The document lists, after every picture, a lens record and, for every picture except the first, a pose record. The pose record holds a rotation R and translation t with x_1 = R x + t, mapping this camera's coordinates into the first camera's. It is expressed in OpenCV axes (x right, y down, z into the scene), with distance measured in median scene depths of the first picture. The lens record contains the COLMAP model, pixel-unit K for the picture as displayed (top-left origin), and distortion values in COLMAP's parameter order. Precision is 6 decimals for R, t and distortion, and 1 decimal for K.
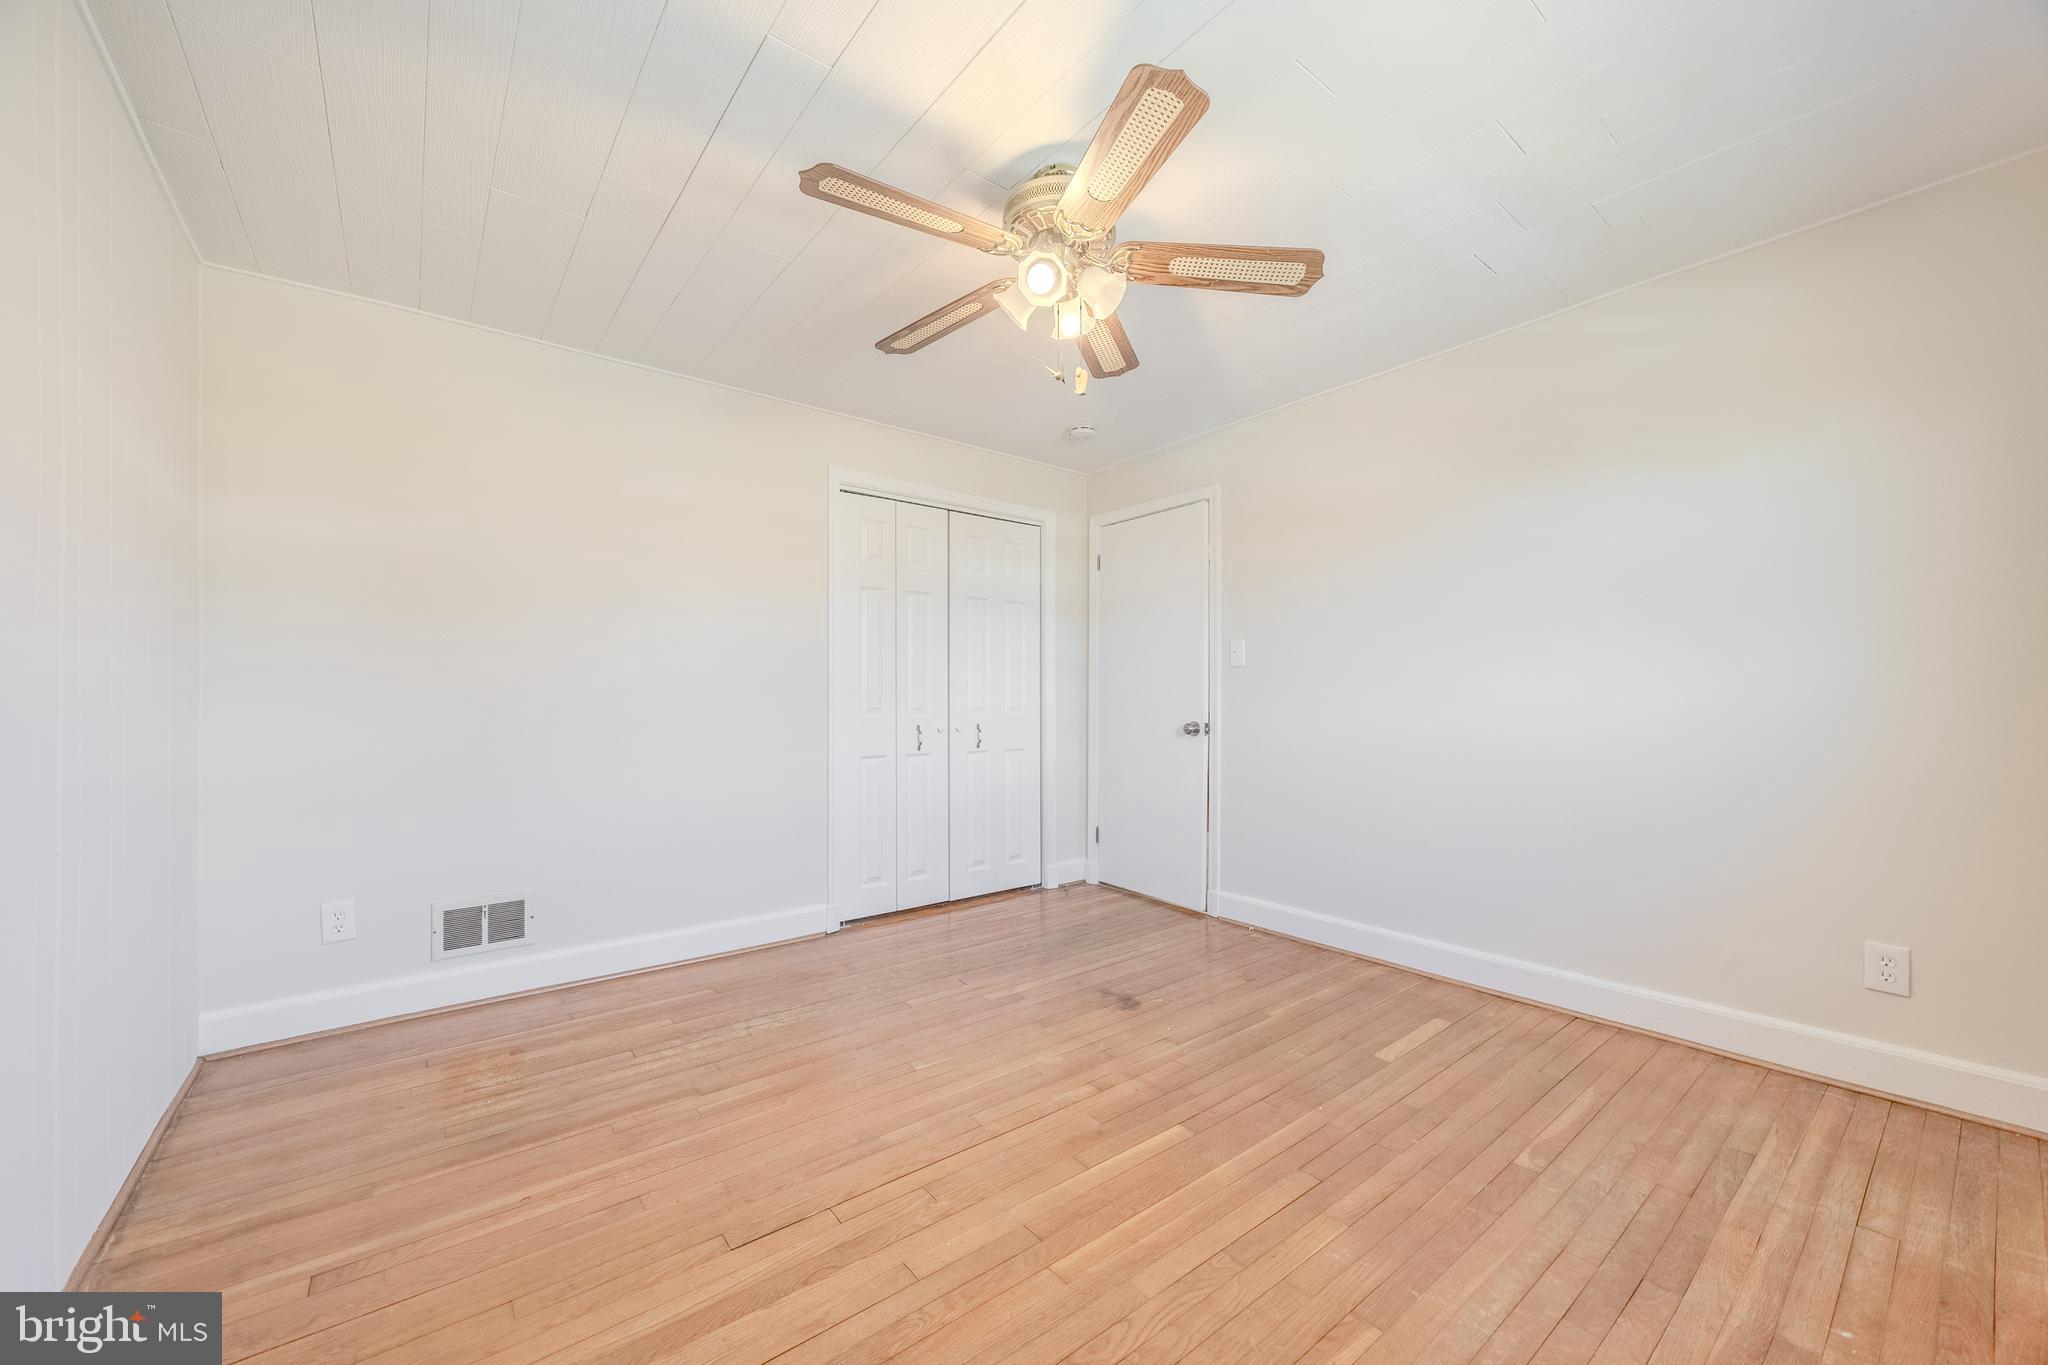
lens RADIAL K [[780.9, 0, 1015.6], [0, 780.9, 688.7], [0, 0, 1]] dist [-0.002003, -0.000226]
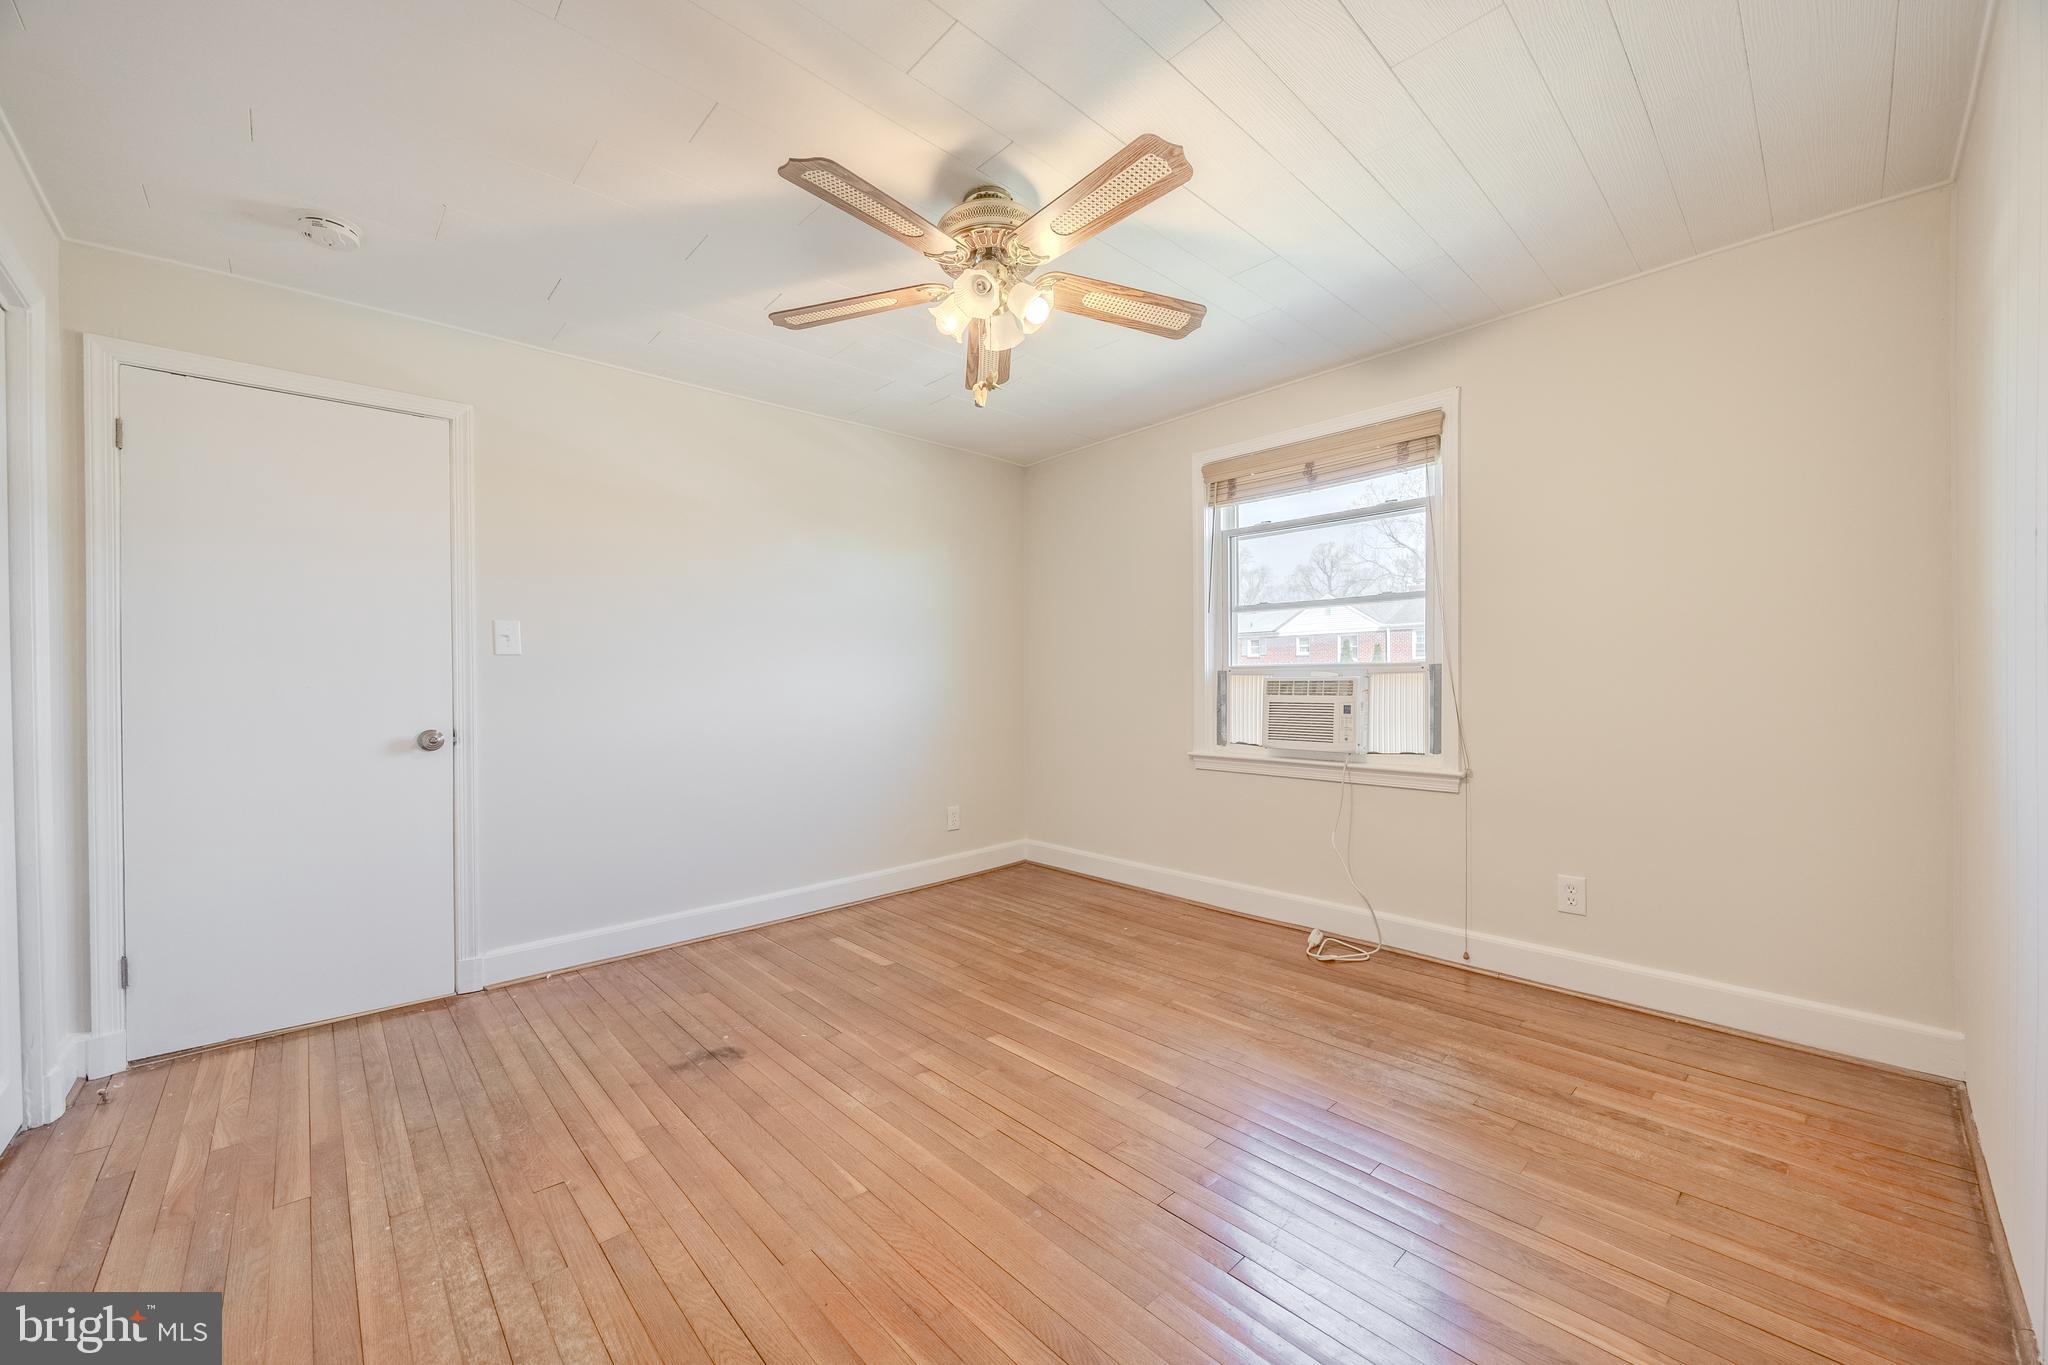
lens RADIAL K [[780.9, 0, 1015.6], [0, 780.9, 688.7], [0, 0, 1]] dist [-0.002003, -0.000226]
pose [[-0.085957, -0.001509, 0.996298, -0.717990], [0.004121, 0.999990, 0.001870, 0.008267], [-0.996290, 0.004267, -0.085950, 0.754903]]
